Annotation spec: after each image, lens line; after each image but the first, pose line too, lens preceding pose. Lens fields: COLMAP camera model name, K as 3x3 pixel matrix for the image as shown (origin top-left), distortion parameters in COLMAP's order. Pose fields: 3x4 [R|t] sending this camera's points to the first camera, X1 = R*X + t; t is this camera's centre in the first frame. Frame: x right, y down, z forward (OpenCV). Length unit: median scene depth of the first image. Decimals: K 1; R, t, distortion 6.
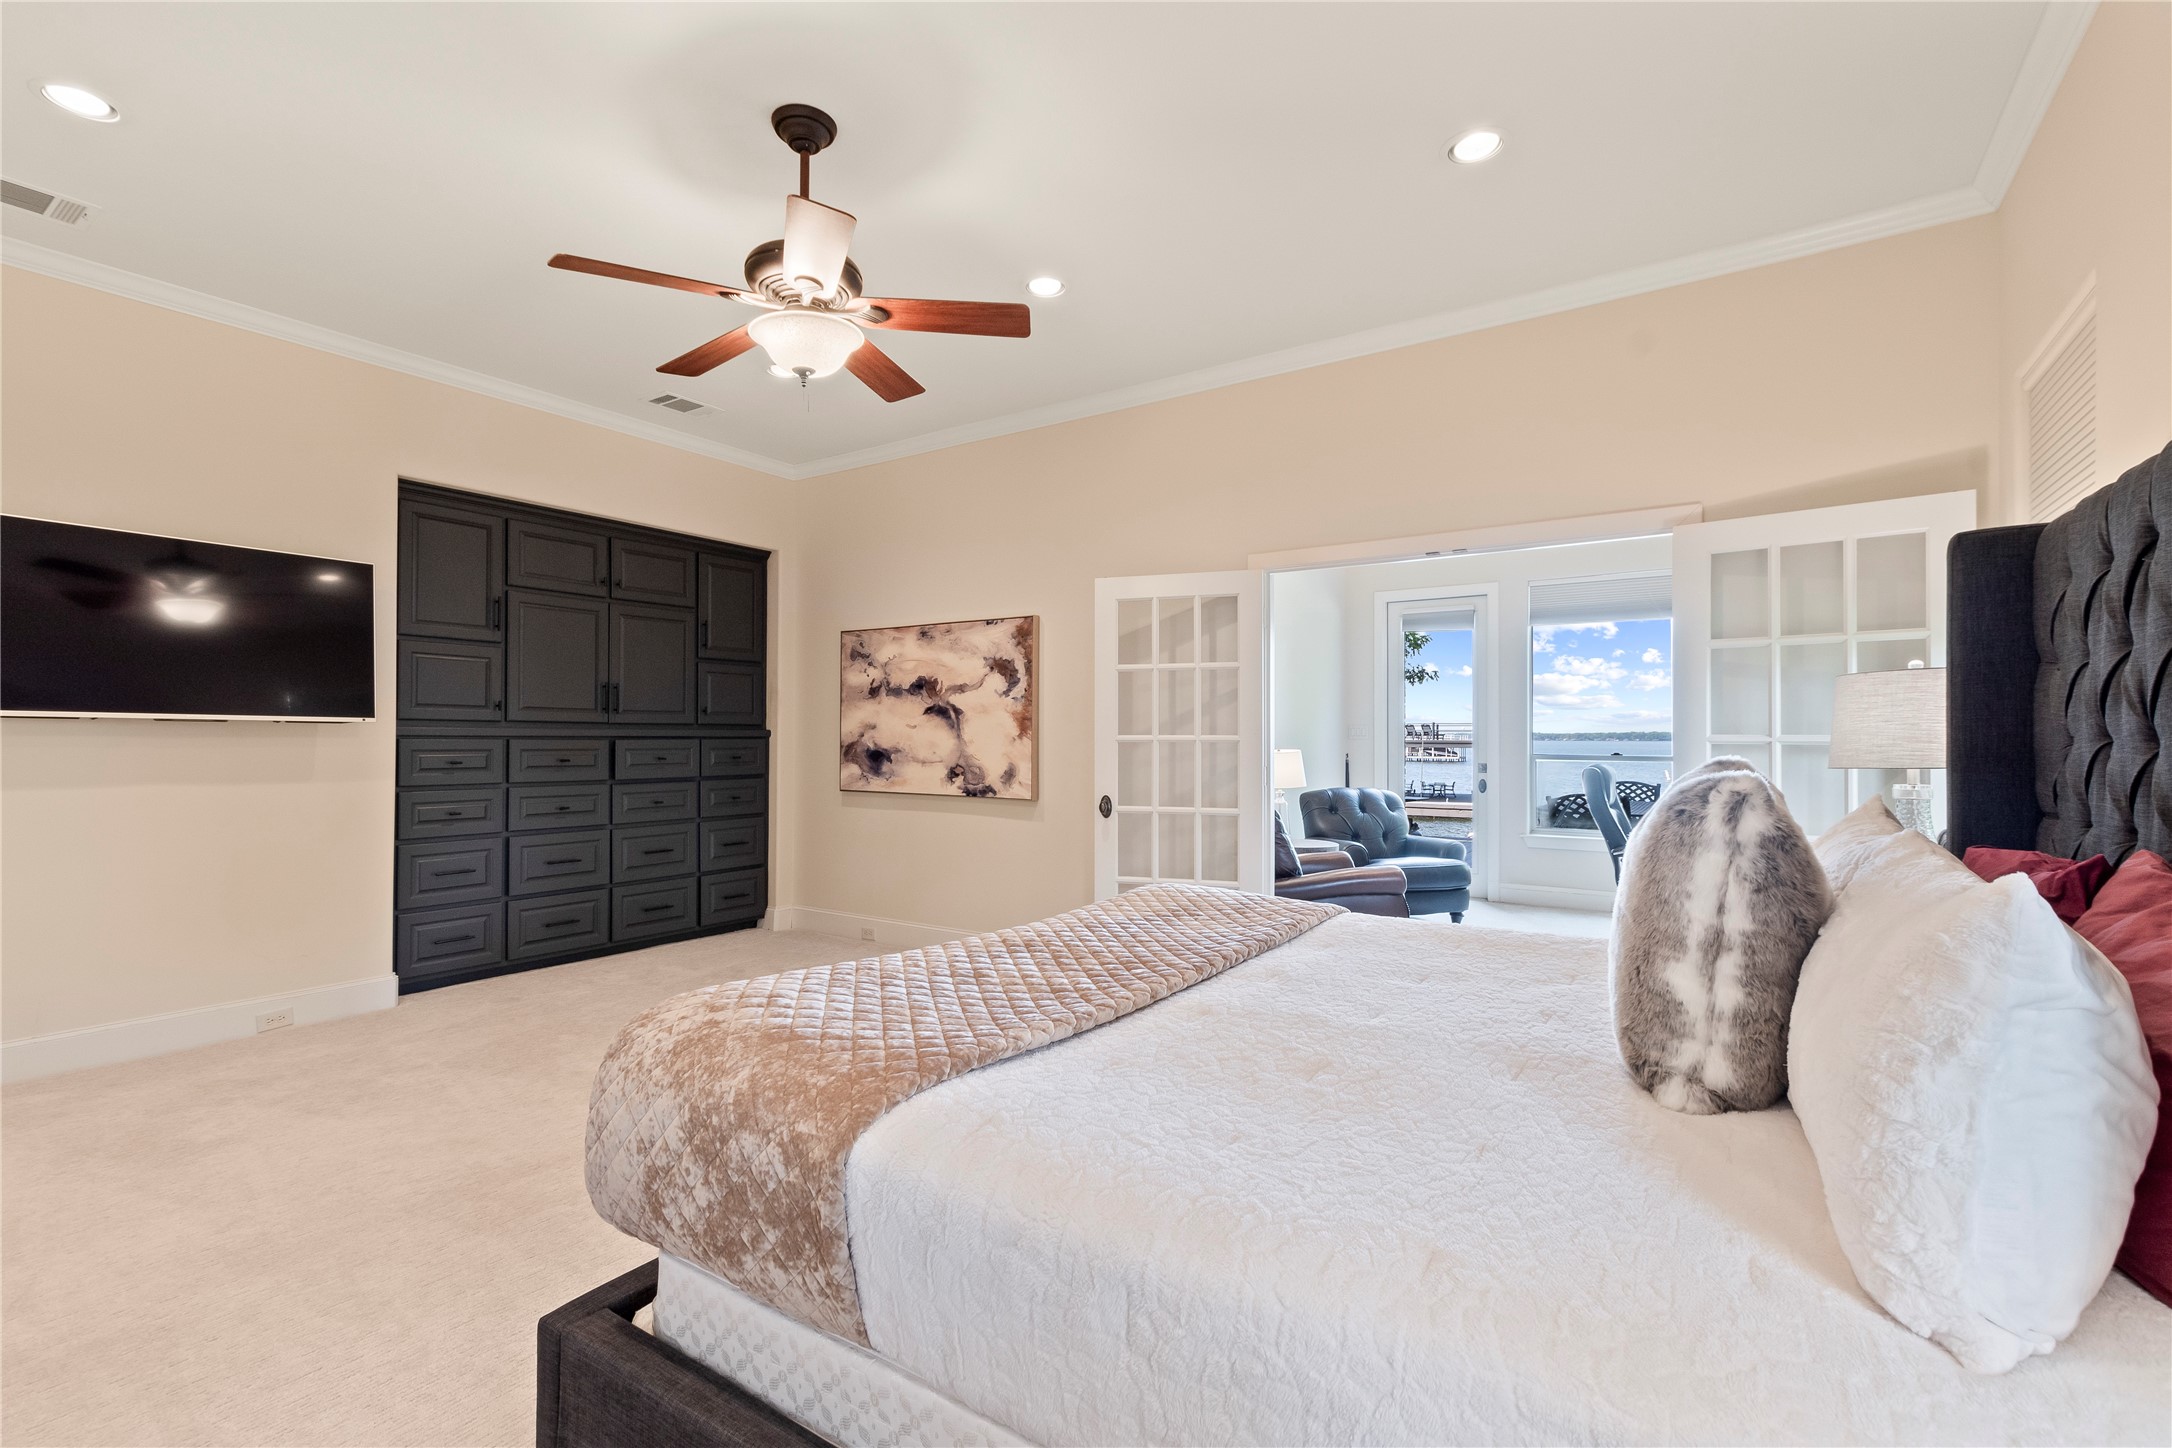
lens RADIAL K [[962.9, 0, 1084.3], [0, 962.9, 729.6], [0, 0, 1]] dist [0.000426, 0.000017]
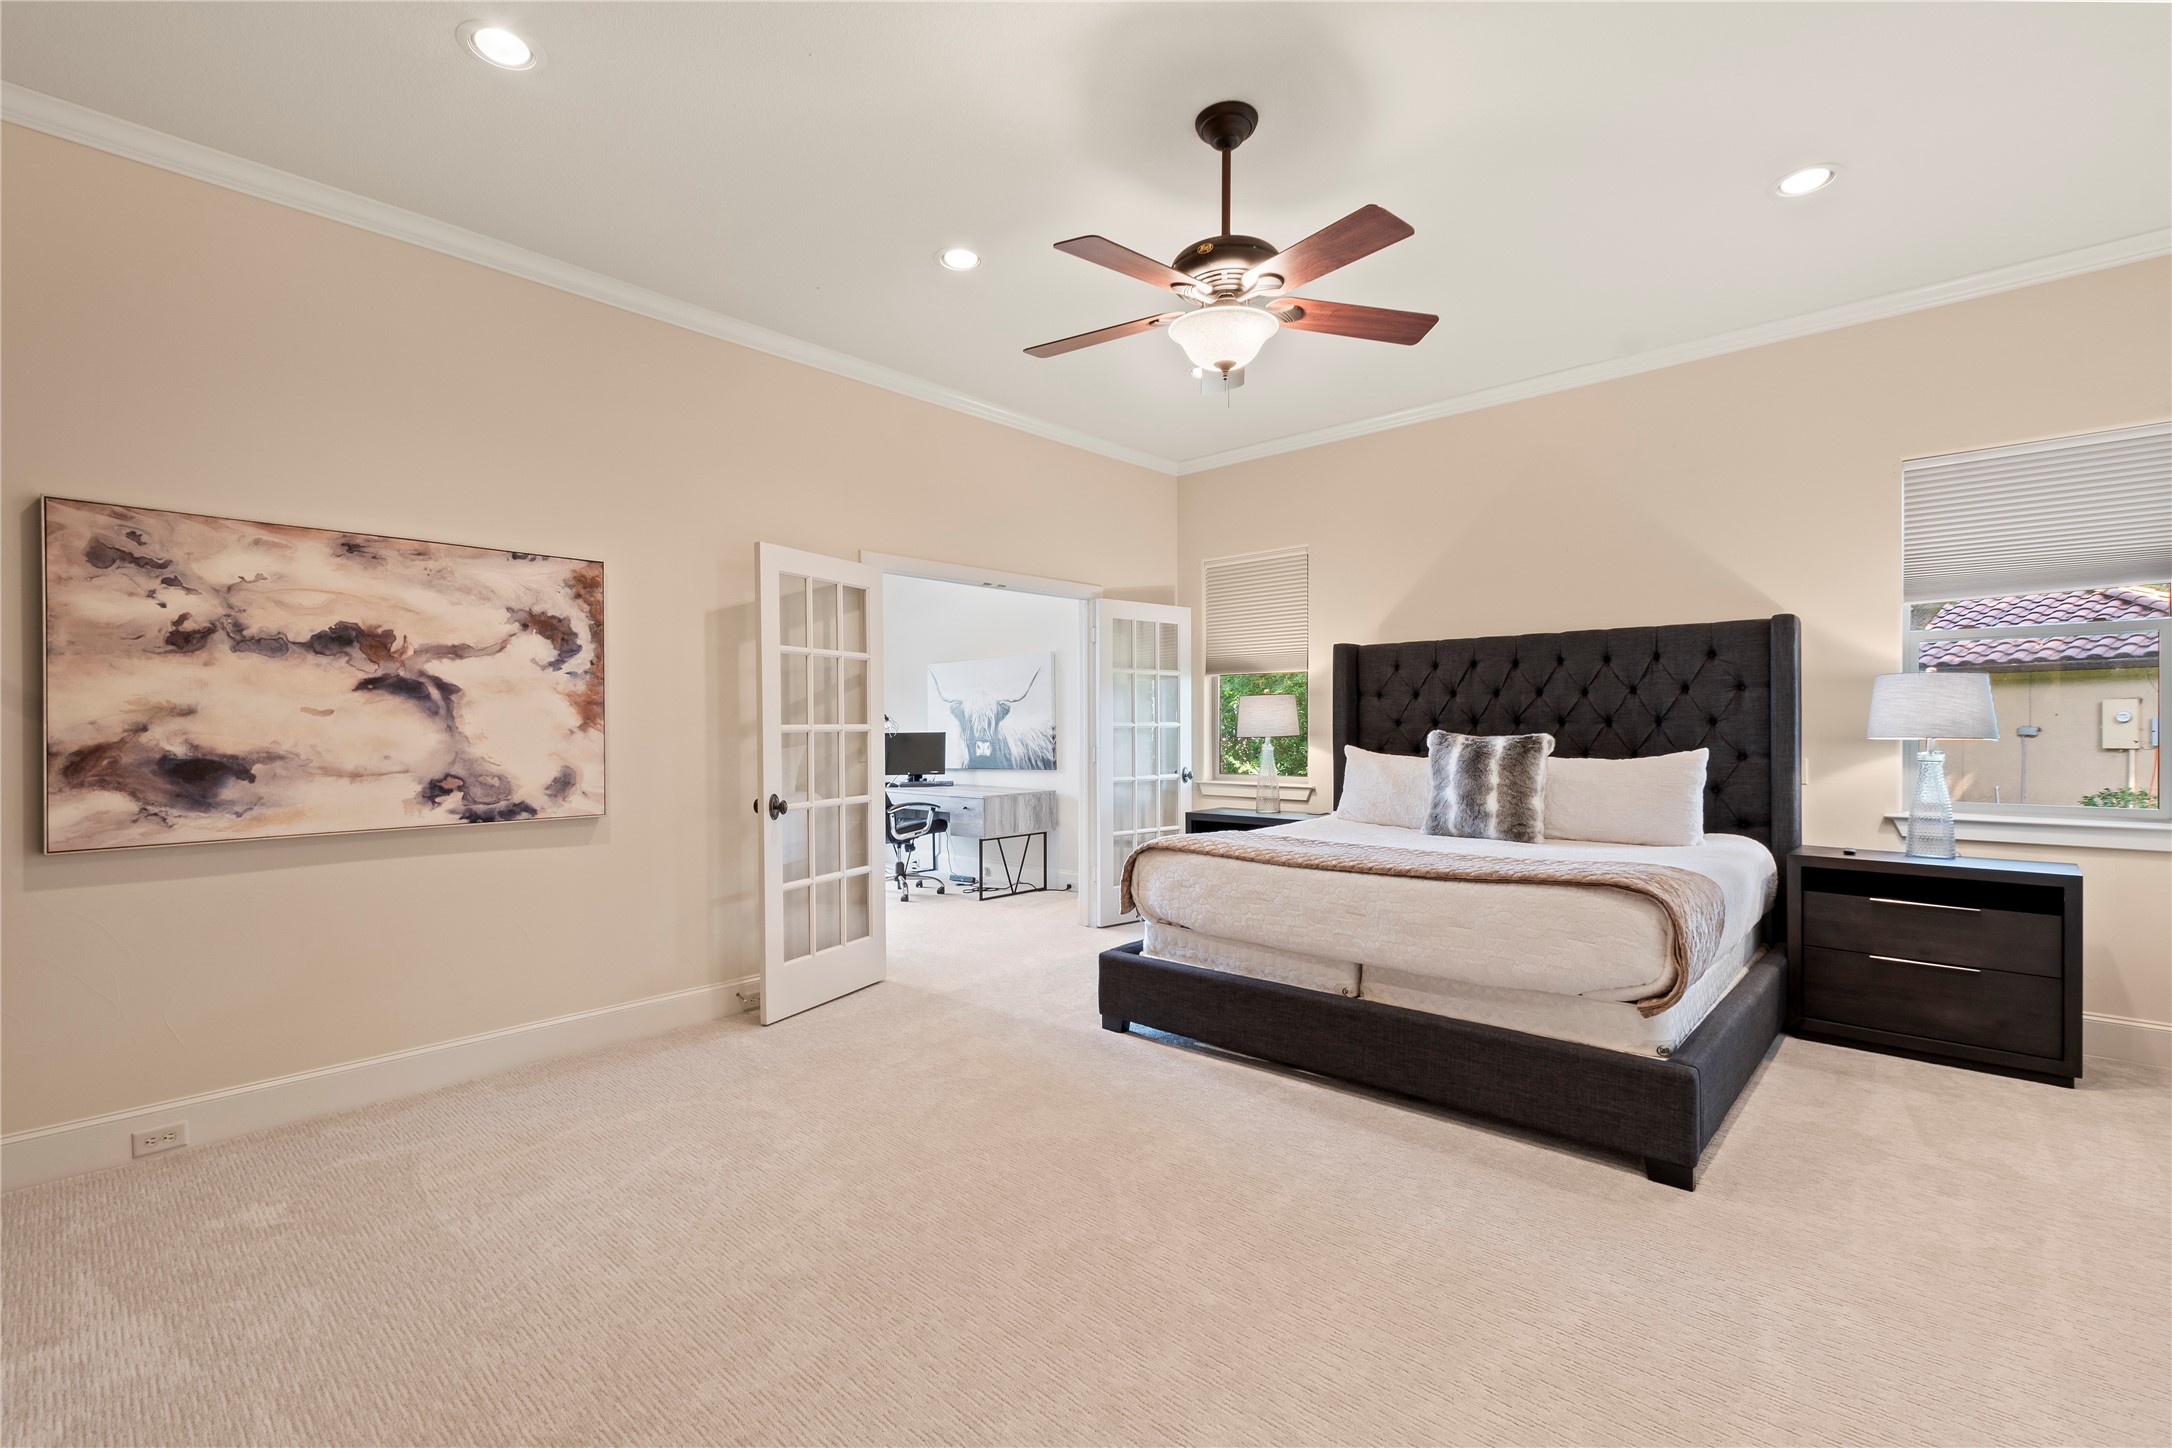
lens RADIAL K [[962.9, 0, 1085.0], [0, 962.9, 724.2], [0, 0, 1]] dist [0.000426, 0.000017]
pose [[0.150415, 0.002465, 0.988620, -0.681321], [0.005719, 0.999978, -0.003364, 0.008593], [-0.988606, 0.006160, 0.150397, 0.505637]]
